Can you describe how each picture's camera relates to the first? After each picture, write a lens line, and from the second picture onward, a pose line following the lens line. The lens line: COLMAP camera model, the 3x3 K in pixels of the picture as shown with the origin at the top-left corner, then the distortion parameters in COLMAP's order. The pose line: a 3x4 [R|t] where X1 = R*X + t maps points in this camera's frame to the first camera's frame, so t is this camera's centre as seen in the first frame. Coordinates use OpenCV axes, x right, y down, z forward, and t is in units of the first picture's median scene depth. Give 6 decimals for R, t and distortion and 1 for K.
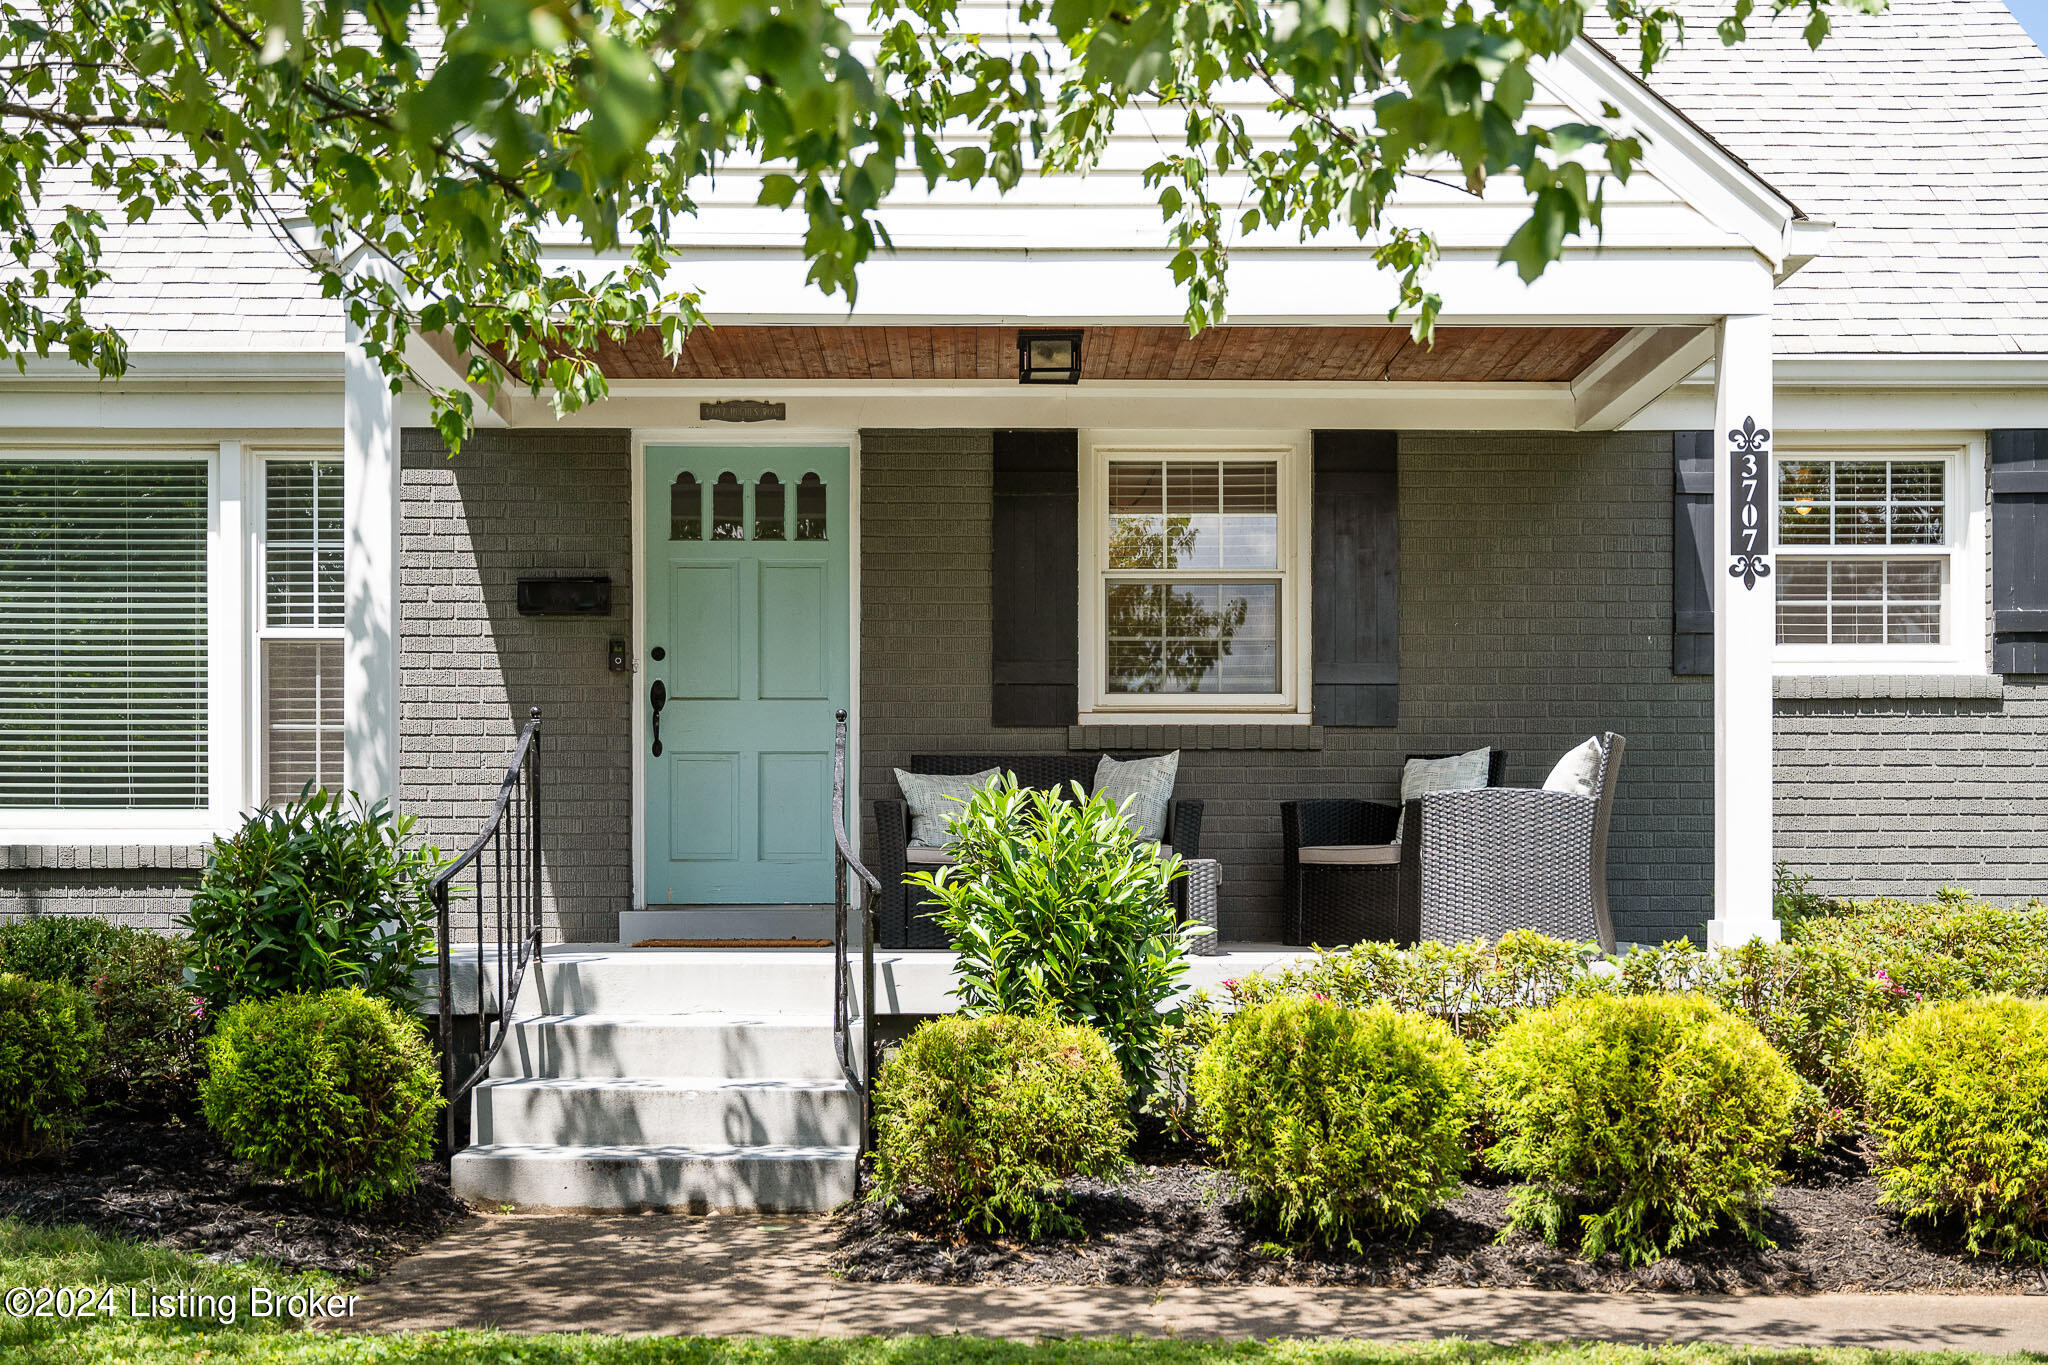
lens RADIAL K [[2485.2, 0, 1023.8], [0, 2485.2, 680.0], [0, 0, 1]] dist [-0.001078, 0.000000]
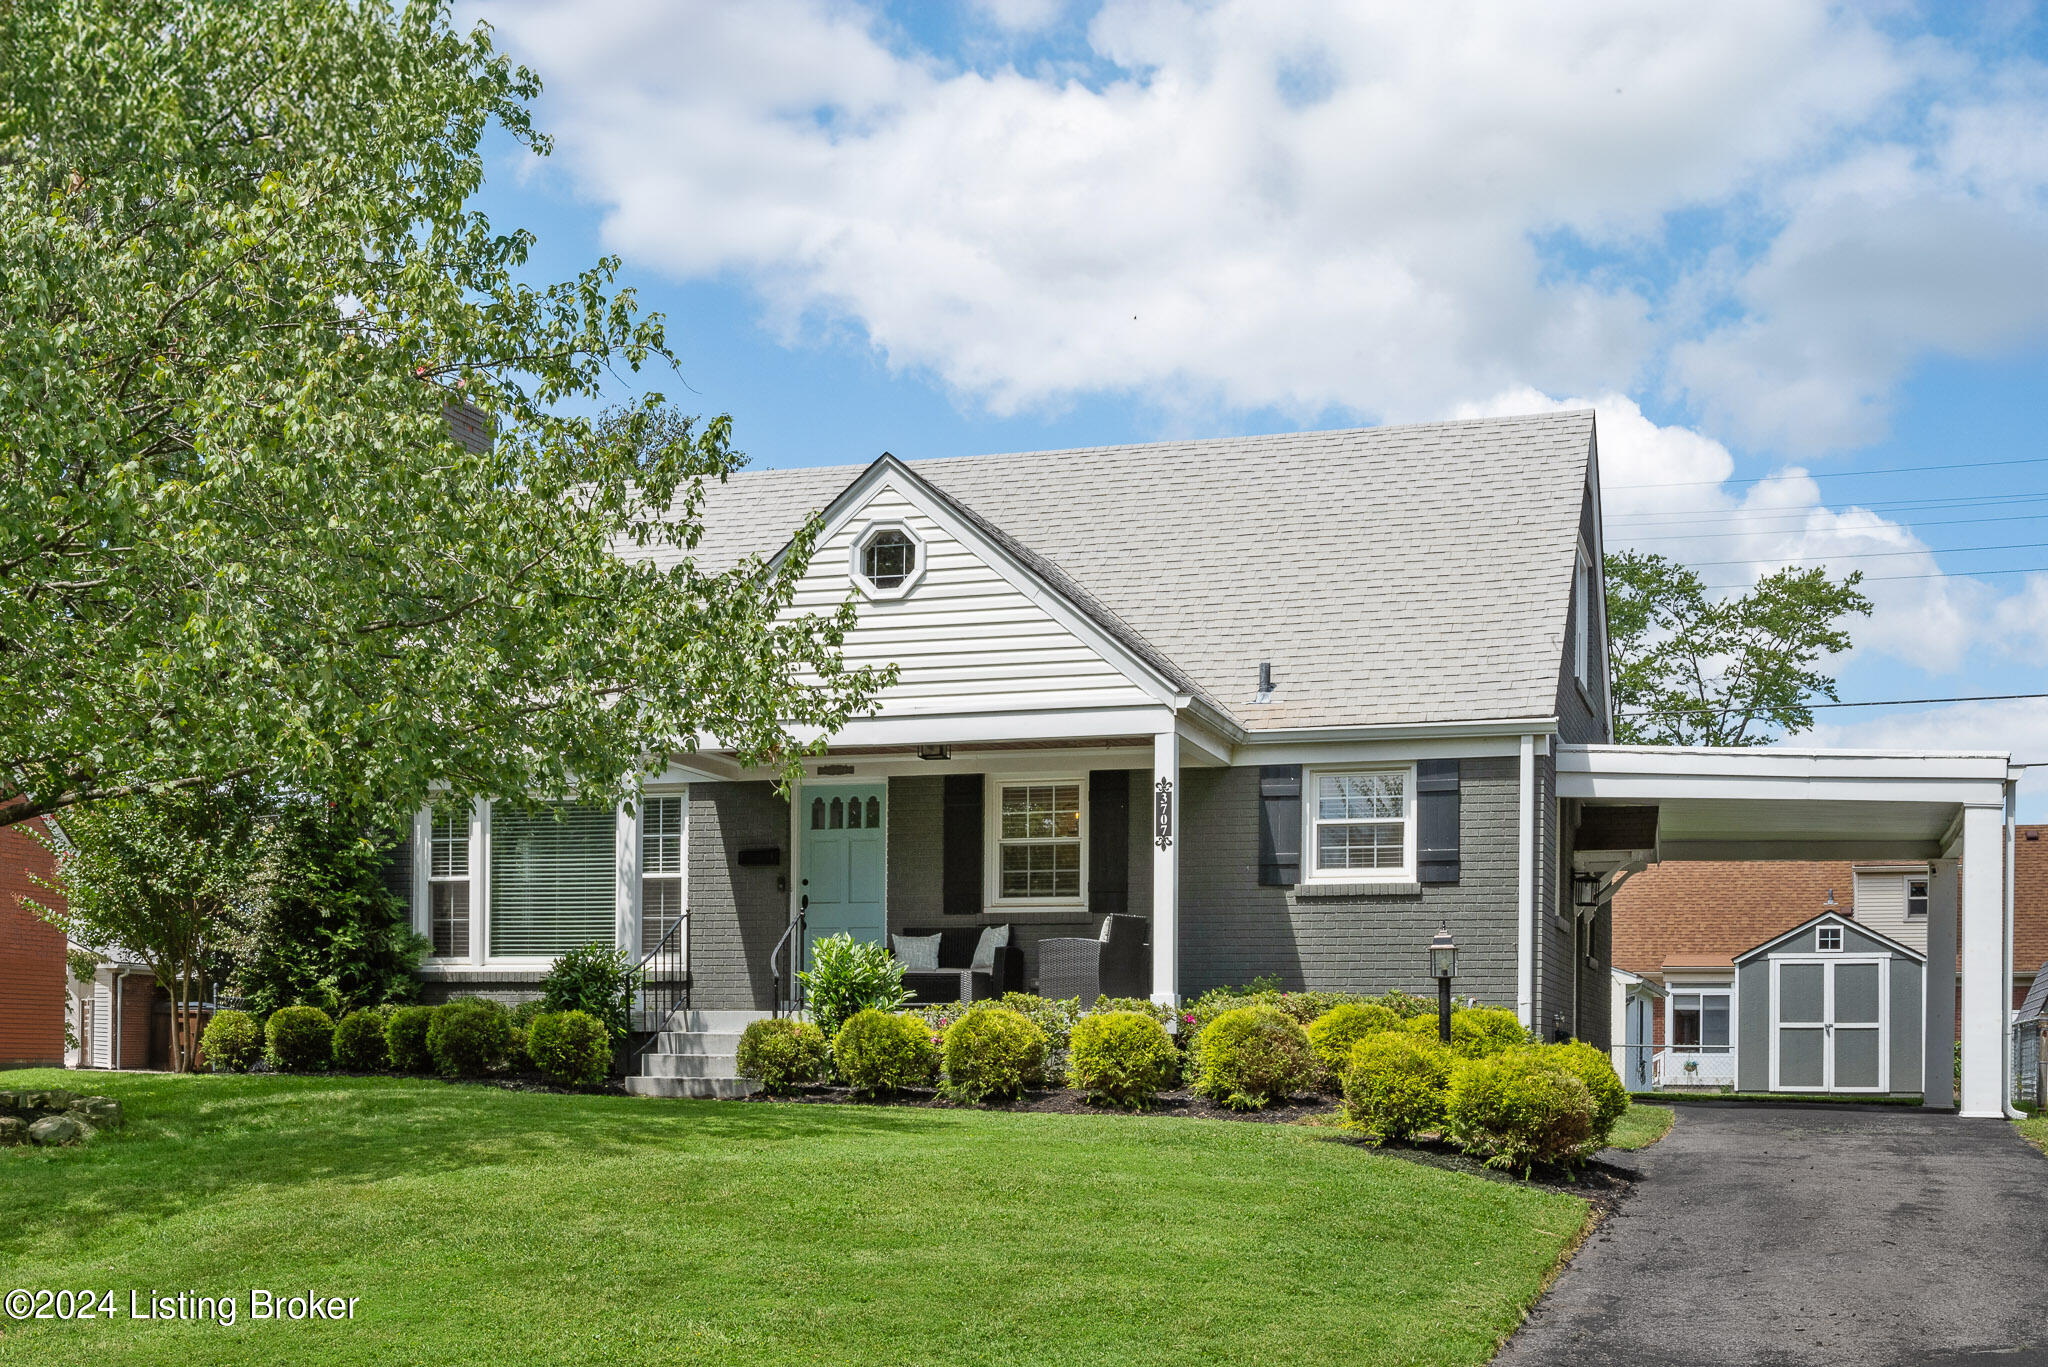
lens RADIAL K [[2375.8, 0, 1022.9], [0, 2375.8, 687.5], [0, 0, 1]] dist [-0.001057, 0.000000]
pose [[0.951189, -0.040581, -0.305930, 0.679881], [0.016543, 0.996596, -0.080761, -0.009400], [0.308166, 0.071758, 0.948622, -0.925803]]
